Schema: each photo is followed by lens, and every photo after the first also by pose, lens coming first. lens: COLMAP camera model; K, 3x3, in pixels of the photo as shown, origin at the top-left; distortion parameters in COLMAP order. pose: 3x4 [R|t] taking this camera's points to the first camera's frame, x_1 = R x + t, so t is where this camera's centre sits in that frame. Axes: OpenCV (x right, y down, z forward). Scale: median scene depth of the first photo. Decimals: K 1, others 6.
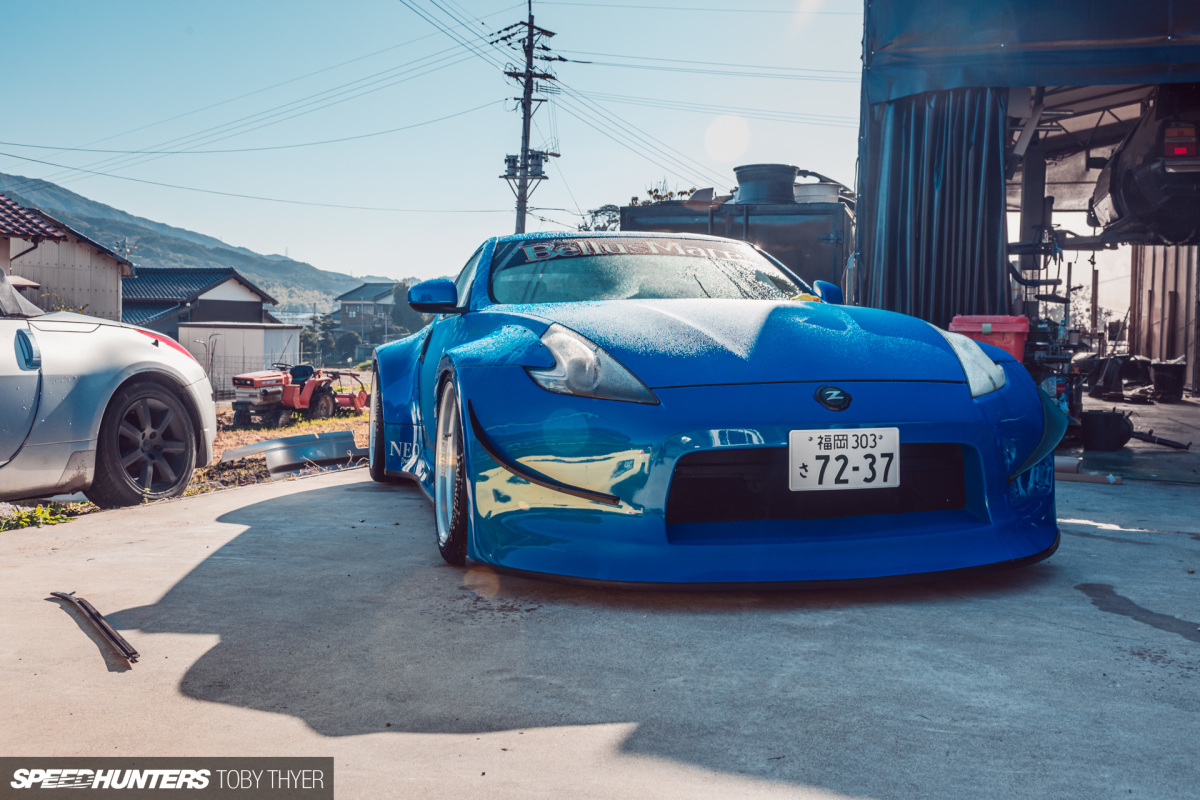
lens RADIAL K [[1123.9, 0, 599.5], [0, 1123.9, 372.6], [0, 0, 1]] dist [0.005413, 0.000000]
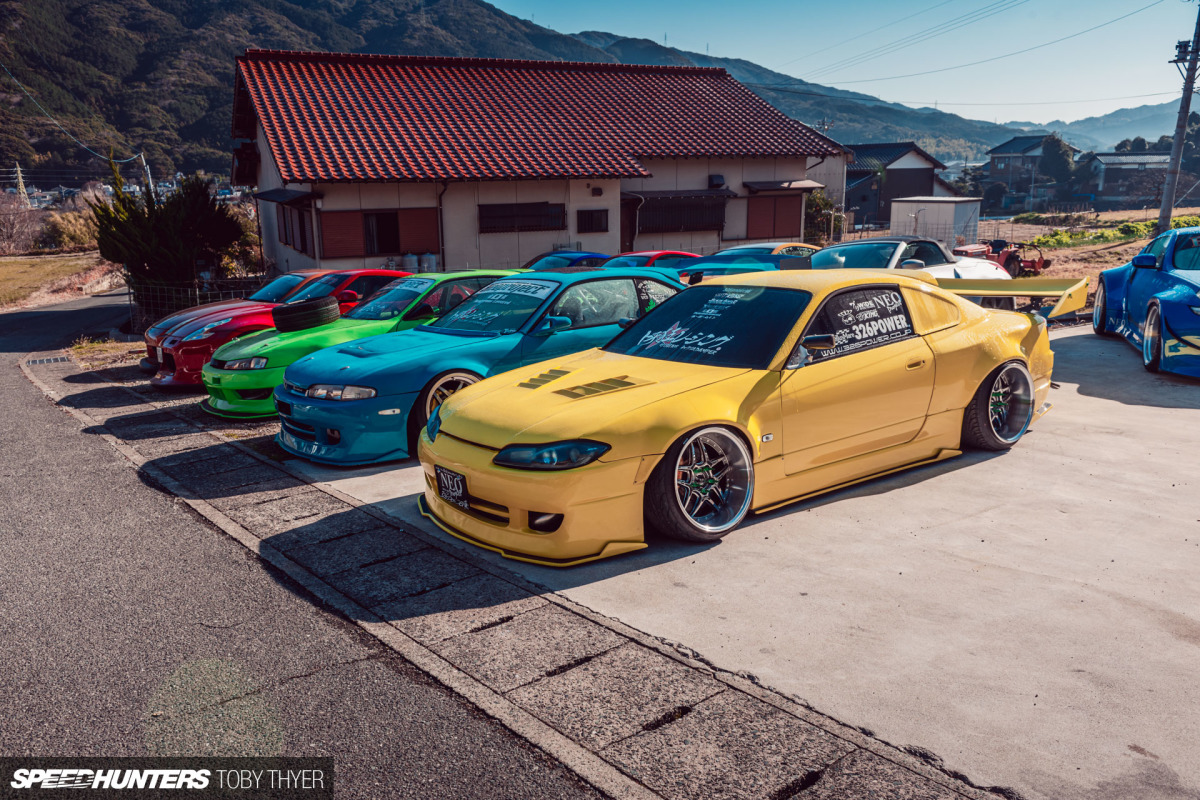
lens RADIAL K [[935.8, 0, 594.8], [0, 935.8, 399.4], [0, 0, 1]] dist [0.003633, 0.001294]
pose [[0.819904, 0.102729, -0.563209, 0.038975], [0.008279, 0.981539, 0.191084, -0.147027], [0.572441, -0.161333, 0.803917, -1.127818]]
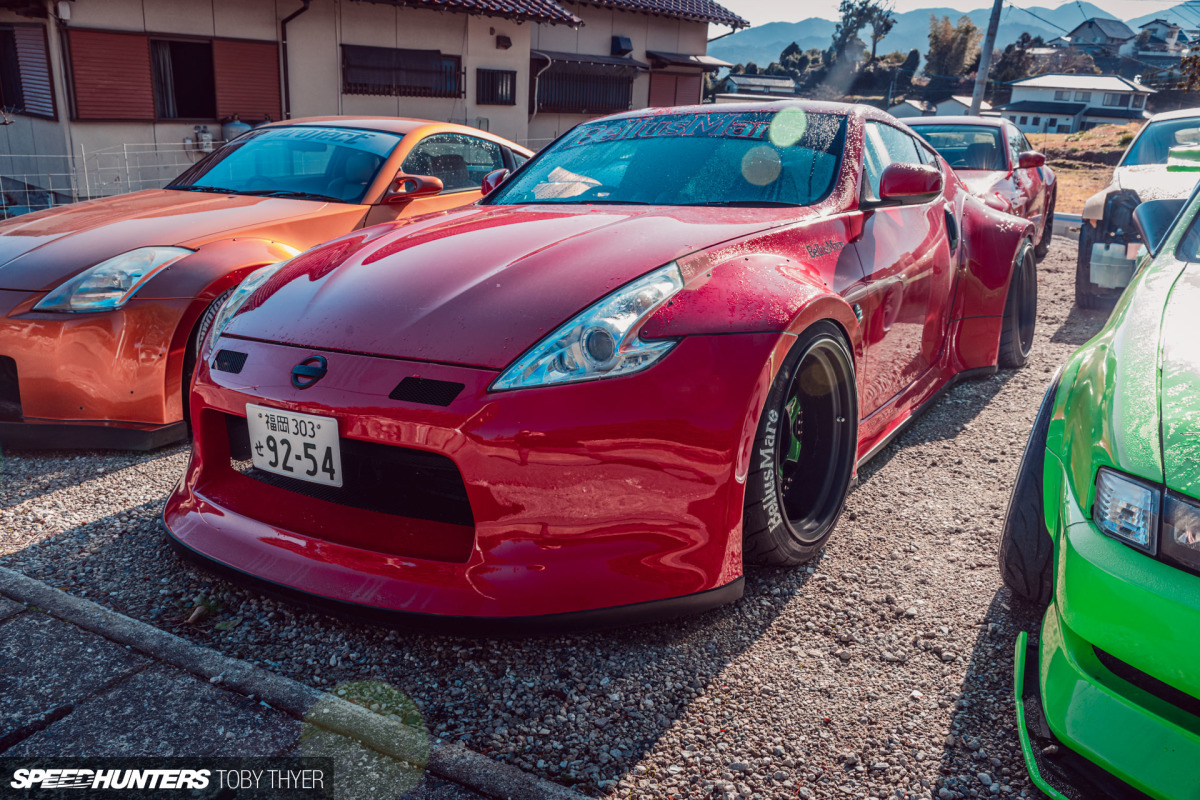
lens RADIAL K [[935.8, 0, 601.5], [0, 935.8, 398.8], [0, 0, 1]] dist [0.003633, 0.001294]
pose [[0.974232, 0.097998, -0.203144, -1.537380], [-0.038859, 0.960136, 0.276820, -0.015773], [0.222174, -0.261793, 0.939204, -0.386004]]
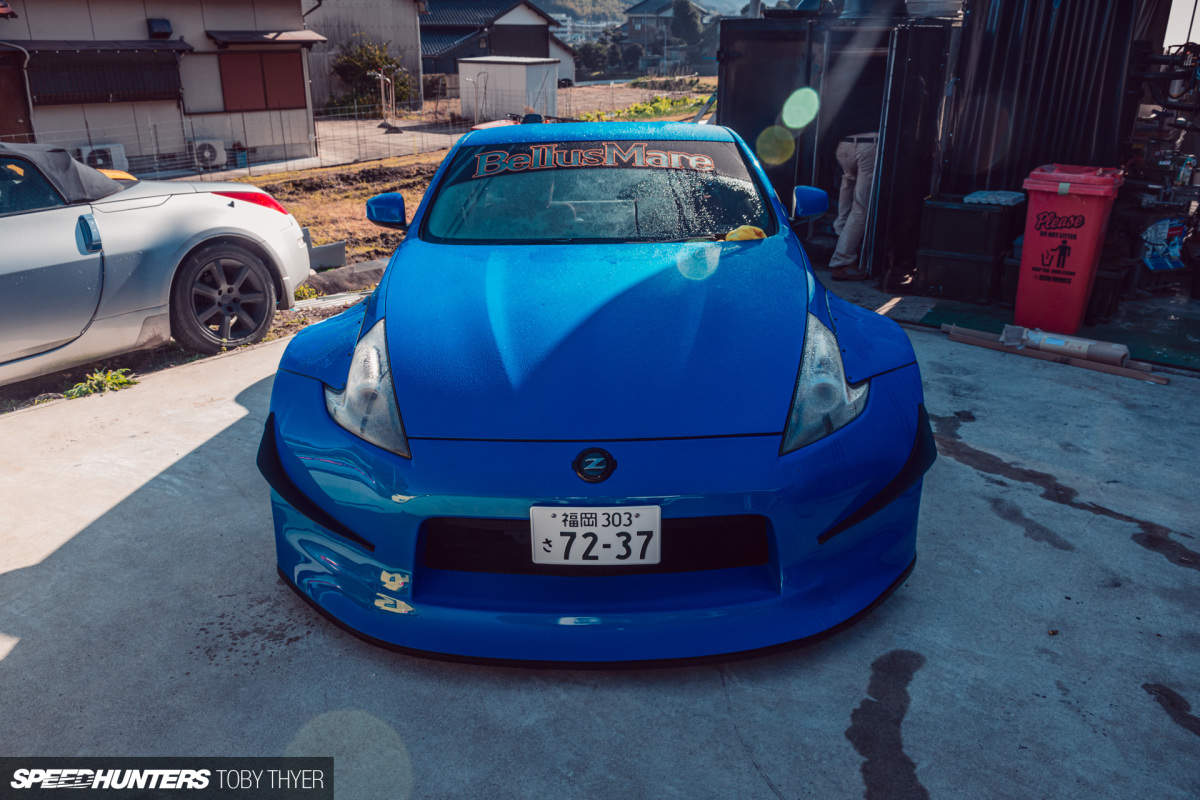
lens RADIAL K [[935.8, 0, 598.6], [0, 935.8, 403.8], [0, 0, 1]] dist [0.003633, 0.001294]
pose [[0.965475, 0.085093, -0.246207, 0.227532], [0.001053, 0.943860, 0.330344, -0.158884], [0.260495, -0.319198, 0.911183, 0.188080]]
